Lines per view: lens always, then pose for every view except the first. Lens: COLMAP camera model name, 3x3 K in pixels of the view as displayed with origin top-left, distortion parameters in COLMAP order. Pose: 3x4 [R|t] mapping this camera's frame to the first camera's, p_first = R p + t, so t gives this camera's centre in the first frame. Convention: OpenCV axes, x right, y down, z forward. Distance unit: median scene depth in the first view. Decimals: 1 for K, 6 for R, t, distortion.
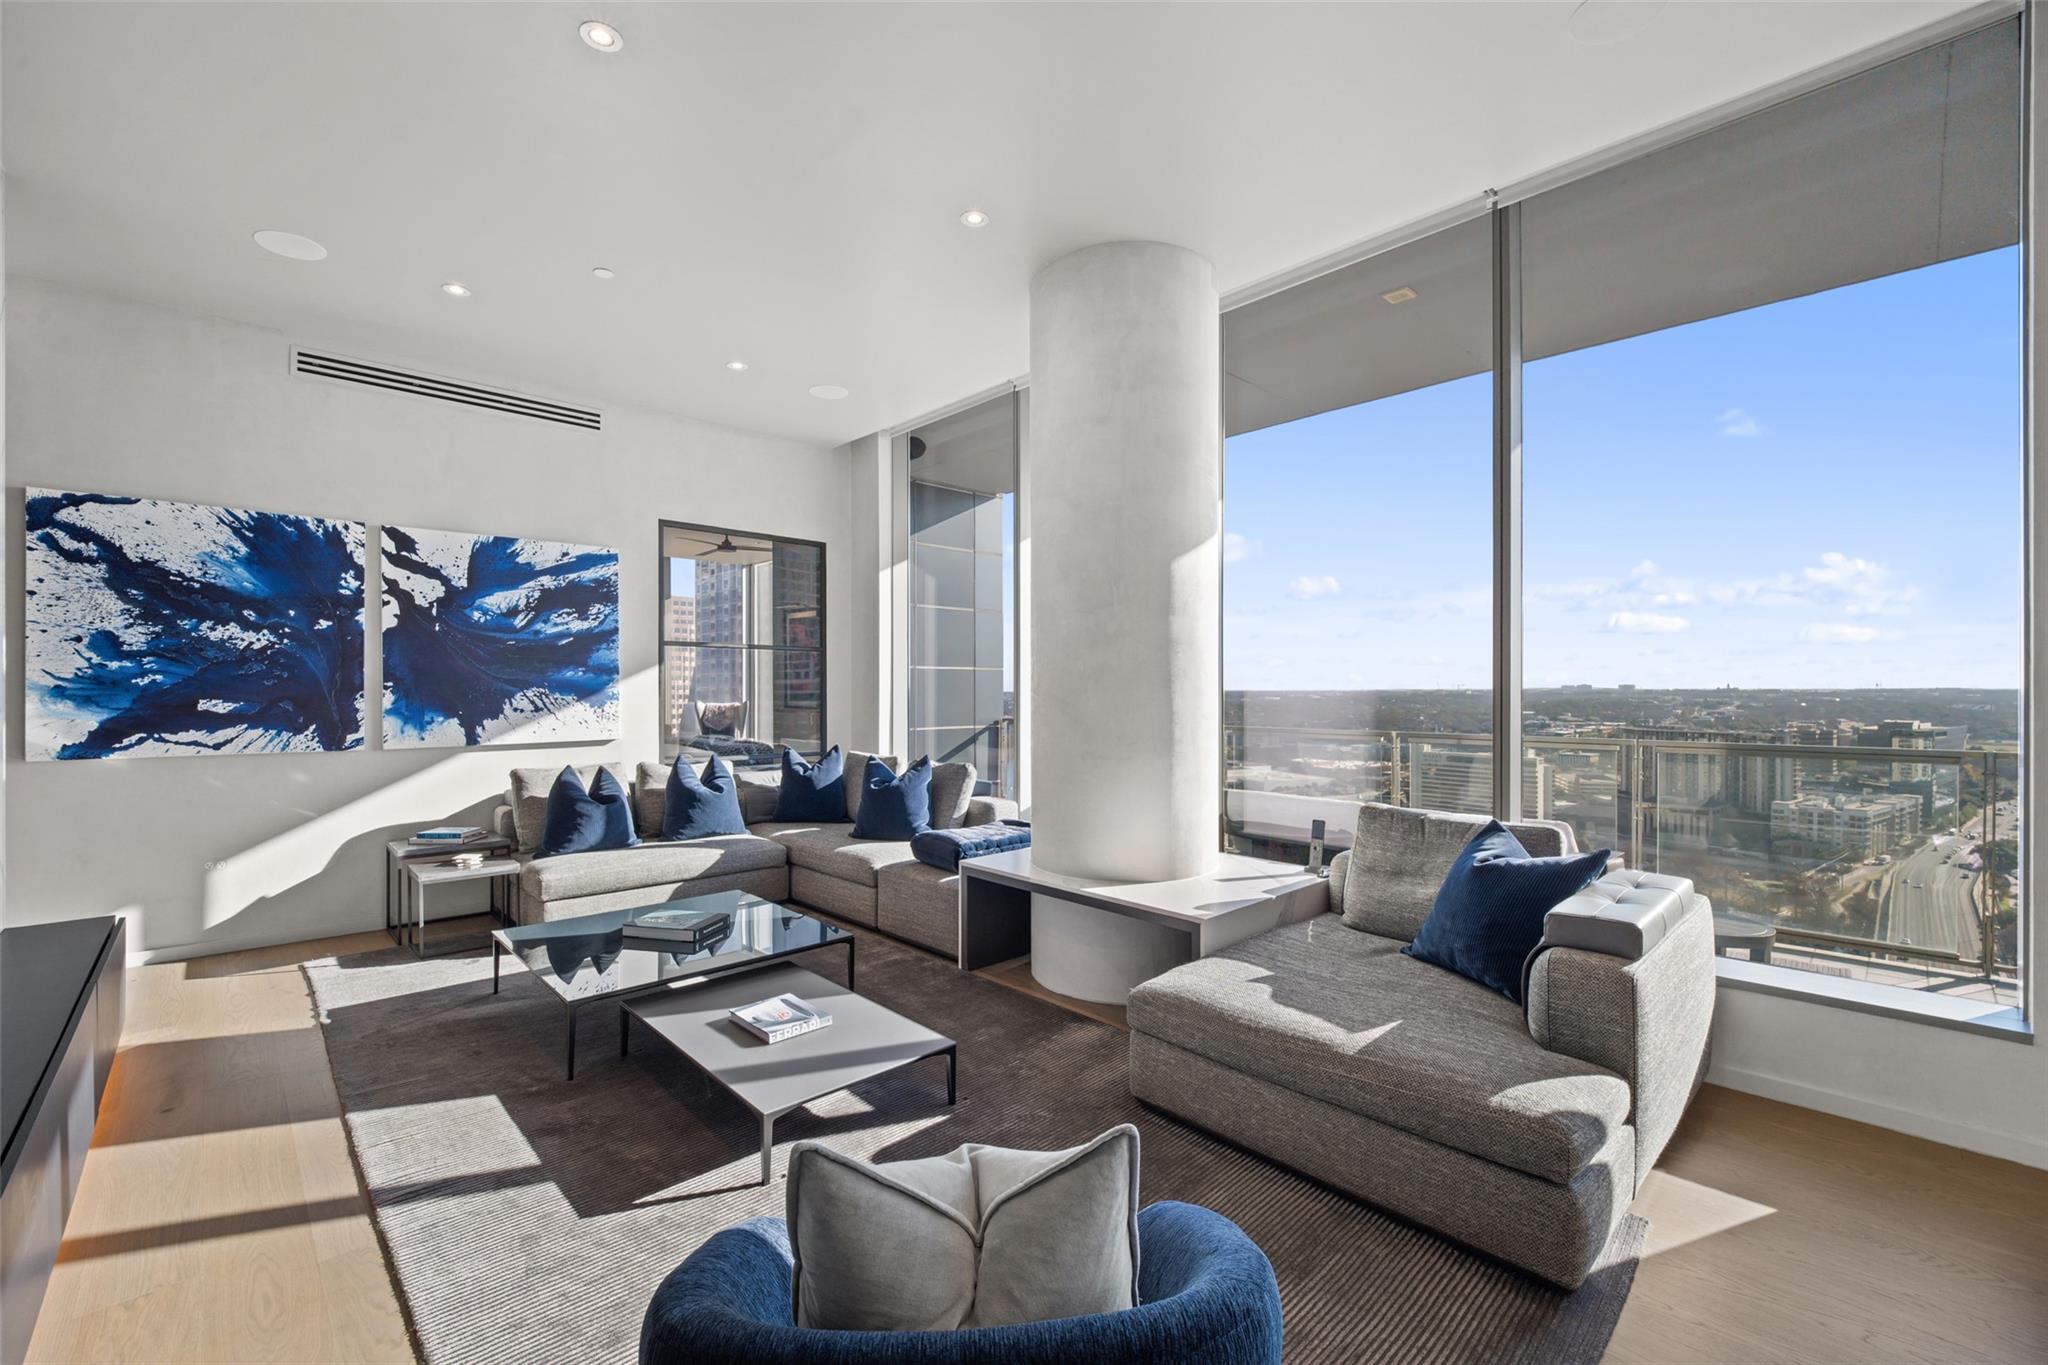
lens RADIAL K [[862.0, 0, 1024.0], [0, 862.0, 682.5], [0, 0, 1]] dist [-0.001675, -0.007816]
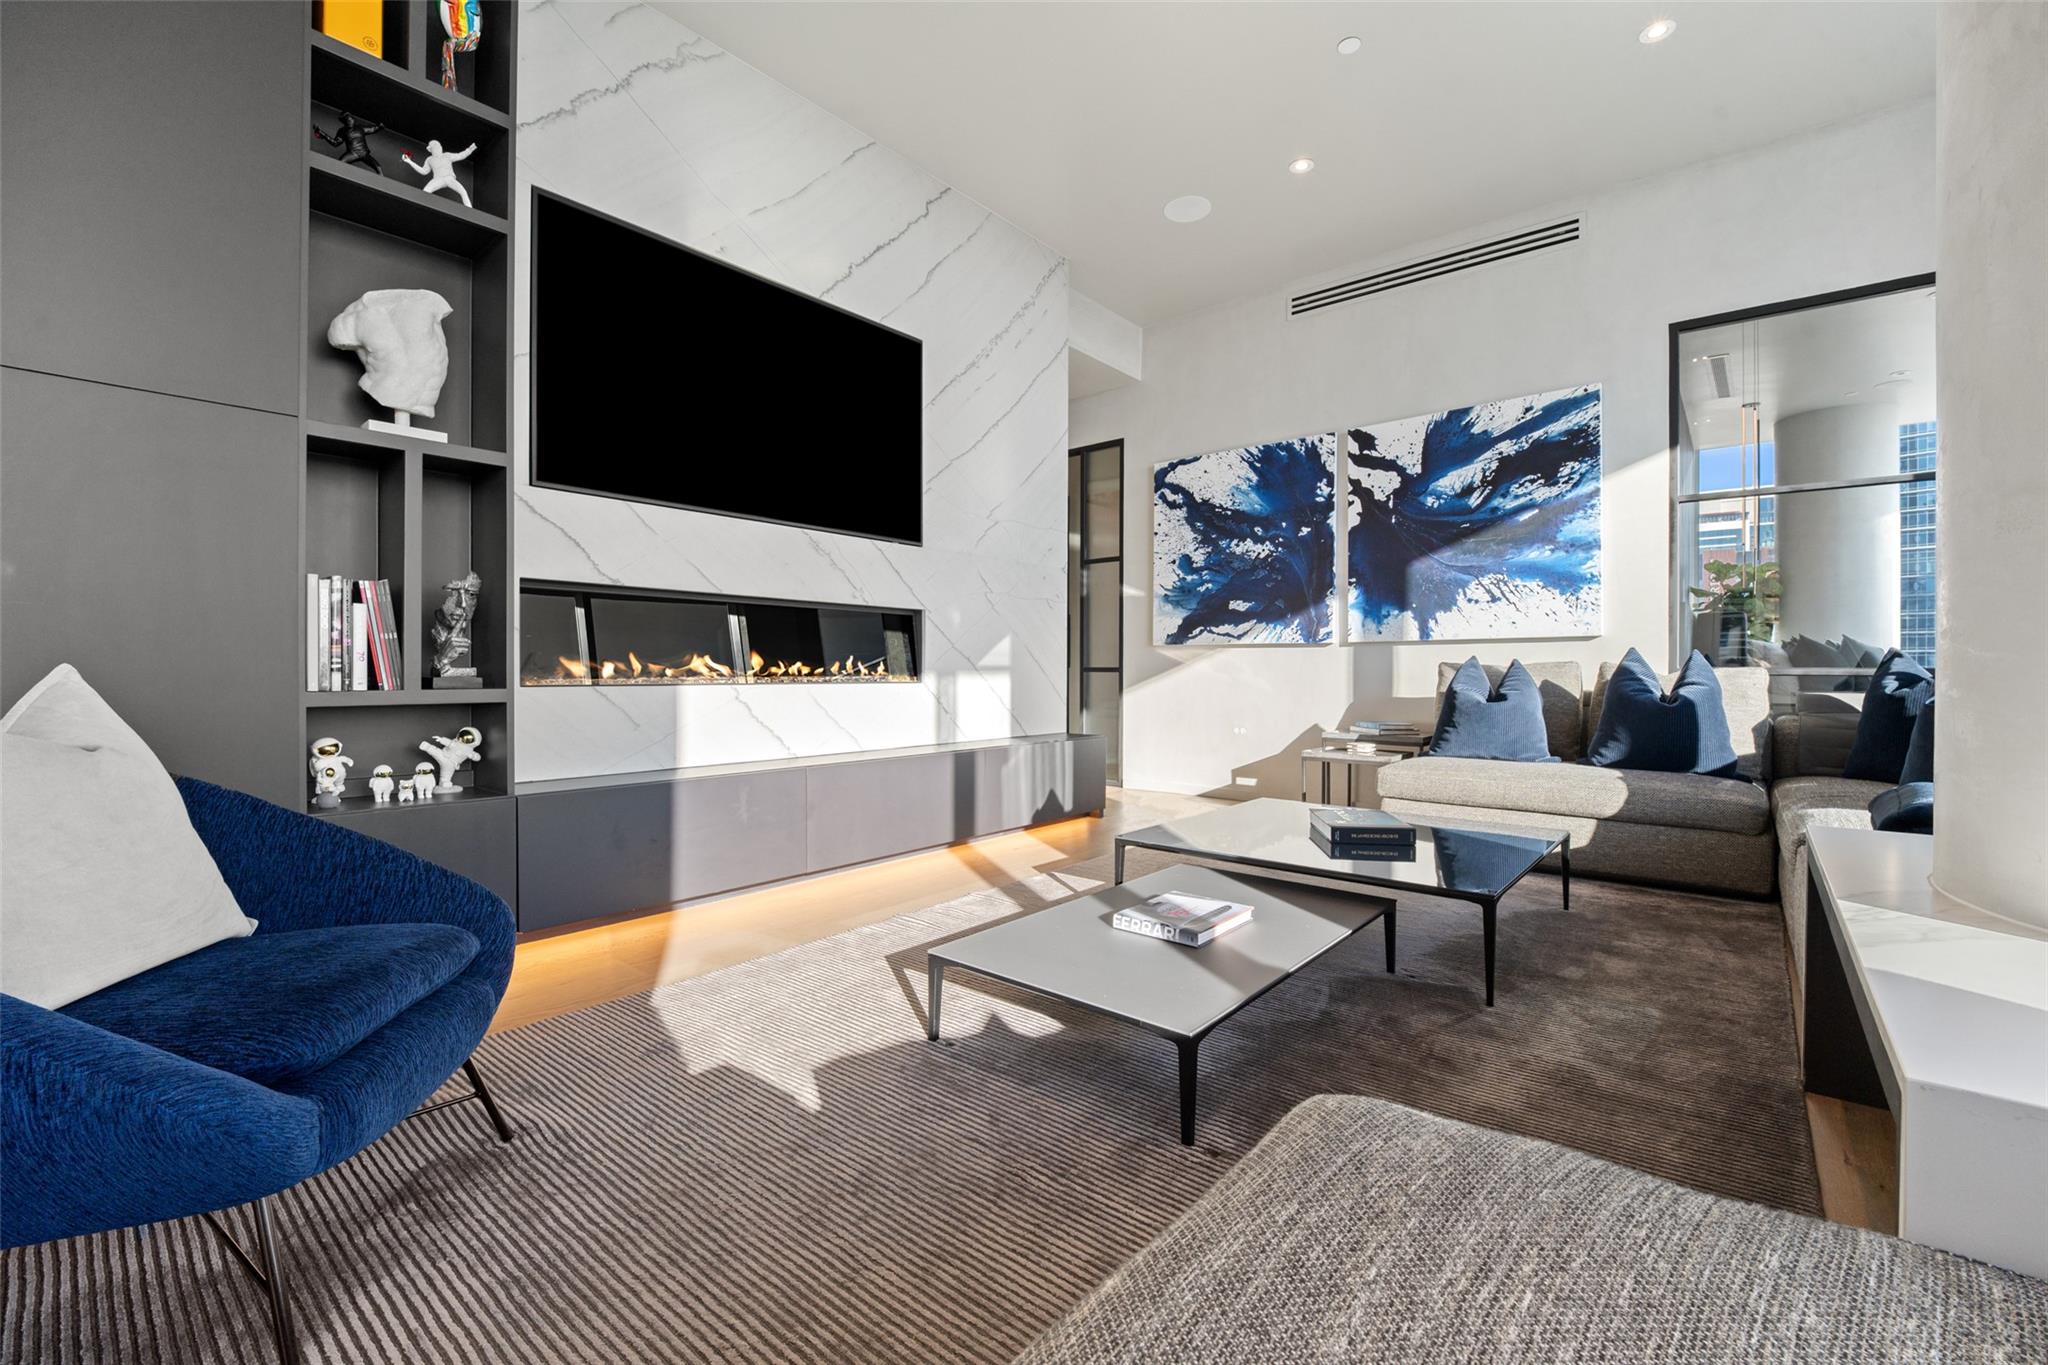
lens RADIAL K [[845.8, 0, 1028.1], [0, 845.8, 681.5], [0, 0, 1]] dist [0.001881, -0.015553]
pose [[0.106744, 0.009709, -0.994239, 0.261035], [0.002514, 0.999946, 0.010035, 0.120599], [0.994283, -0.003571, 0.106714, 0.520565]]
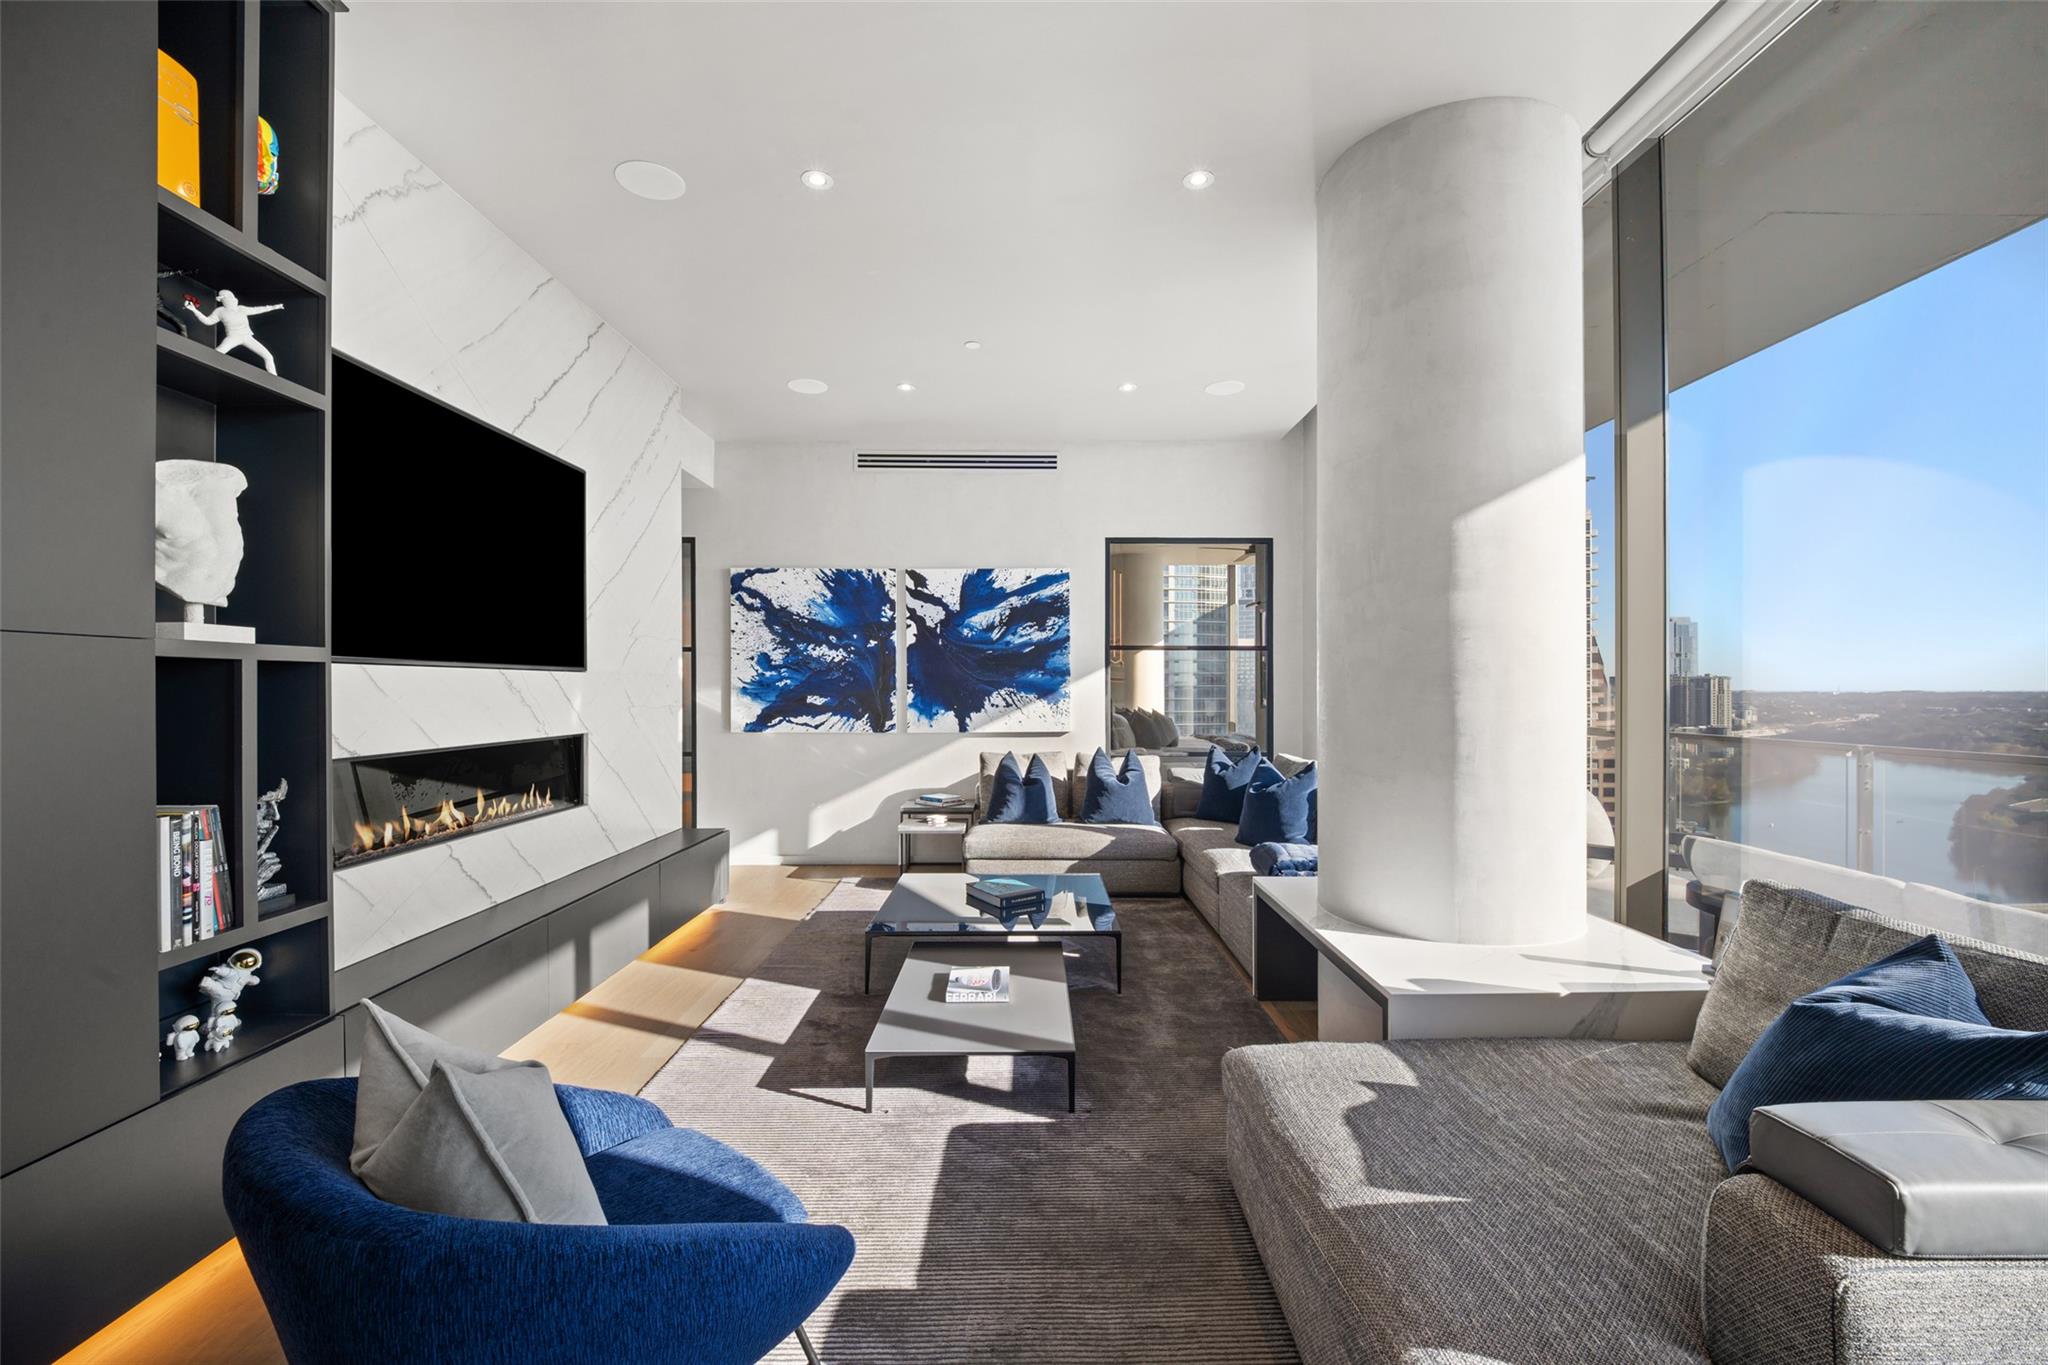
lens RADIAL K [[843.4, 0, 1024.3], [0, 843.4, 687.6], [0, 0, 1]] dist [0.029817, -0.029939]
pose [[0.722517, -0.001014, -0.691352, 0.336183], [0.005468, 0.999976, 0.004248, 0.000876], [0.691331, -0.006849, 0.722506, 0.163849]]
